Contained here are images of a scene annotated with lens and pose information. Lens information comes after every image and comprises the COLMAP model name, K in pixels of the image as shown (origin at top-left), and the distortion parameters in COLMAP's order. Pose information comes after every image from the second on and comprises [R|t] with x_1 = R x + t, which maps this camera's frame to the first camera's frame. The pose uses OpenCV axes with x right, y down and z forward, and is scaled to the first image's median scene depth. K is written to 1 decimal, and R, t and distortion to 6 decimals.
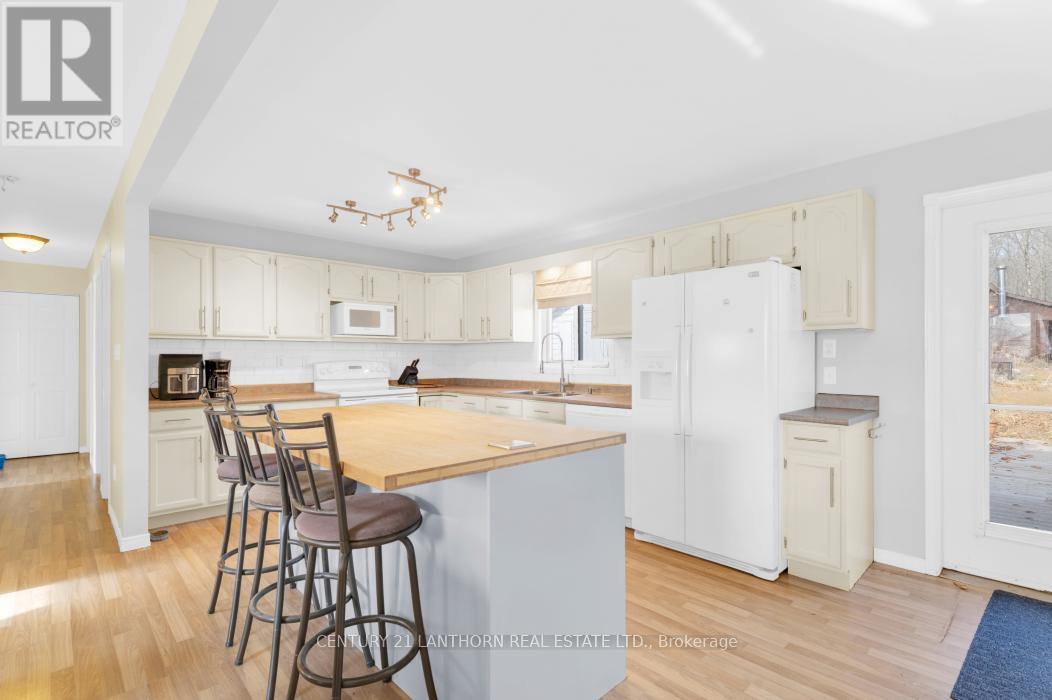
lens RADIAL K [[493.6, 0, 526.2], [0, 493.6, 356.0], [0, 0, 1]] dist [0.003928, 0.000174]
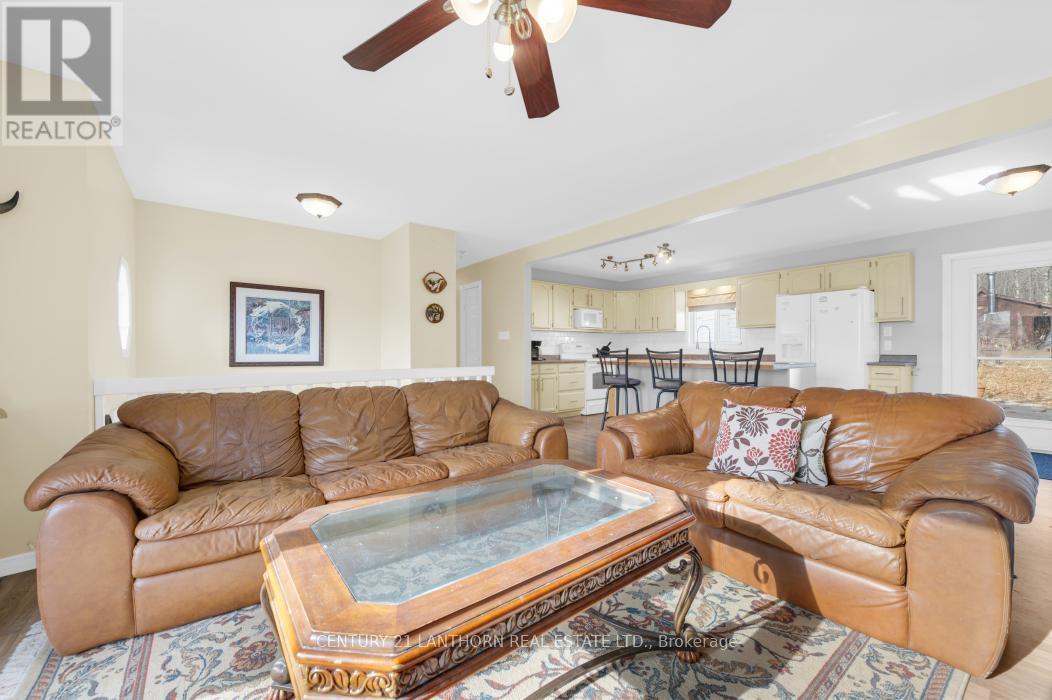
lens RADIAL K [[410.8, 0, 519.8], [0, 410.8, 351.7], [0, 0, 1]] dist [-0.001163, -0.000157]
pose [[0.995746, -0.000668, -0.092137, -0.457760], [0.001073, 0.999990, 0.004348, 0.037779], [0.092133, -0.004429, 0.995737, -0.498663]]
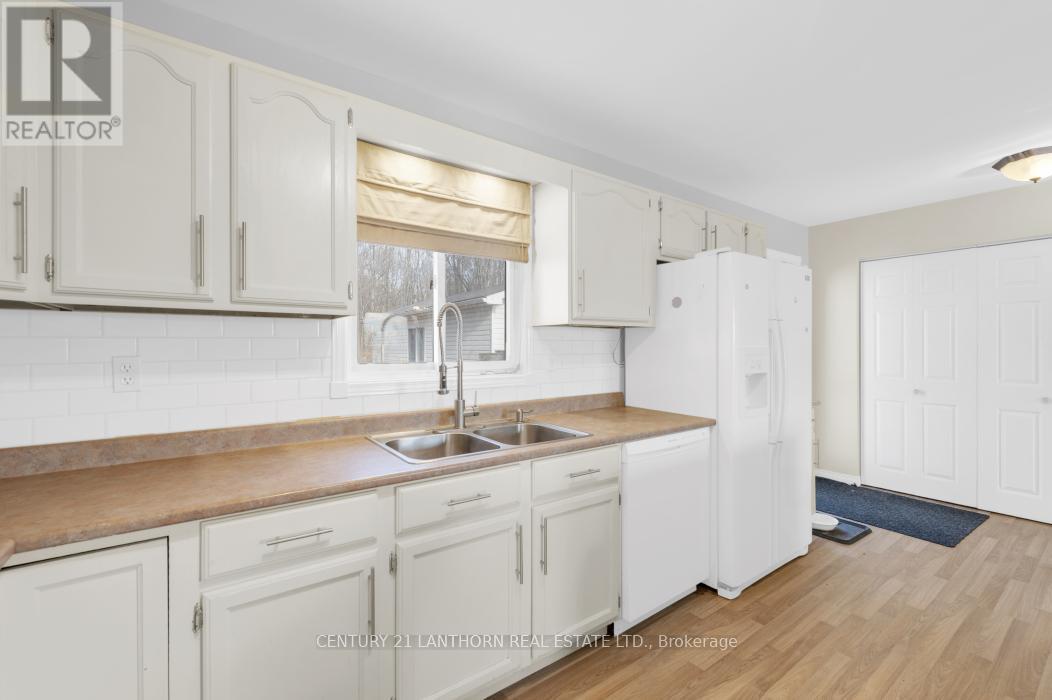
lens RADIAL K [[454.1, 0, 531.1], [0, 454.1, 350.9], [0, 0, 1]] dist [0.002166, -0.000088]
pose [[0.126046, -0.004430, 0.992015, -0.353461], [-0.001836, 0.999987, 0.004699, -0.005453], [-0.992023, -0.002414, 0.126036, 0.864927]]
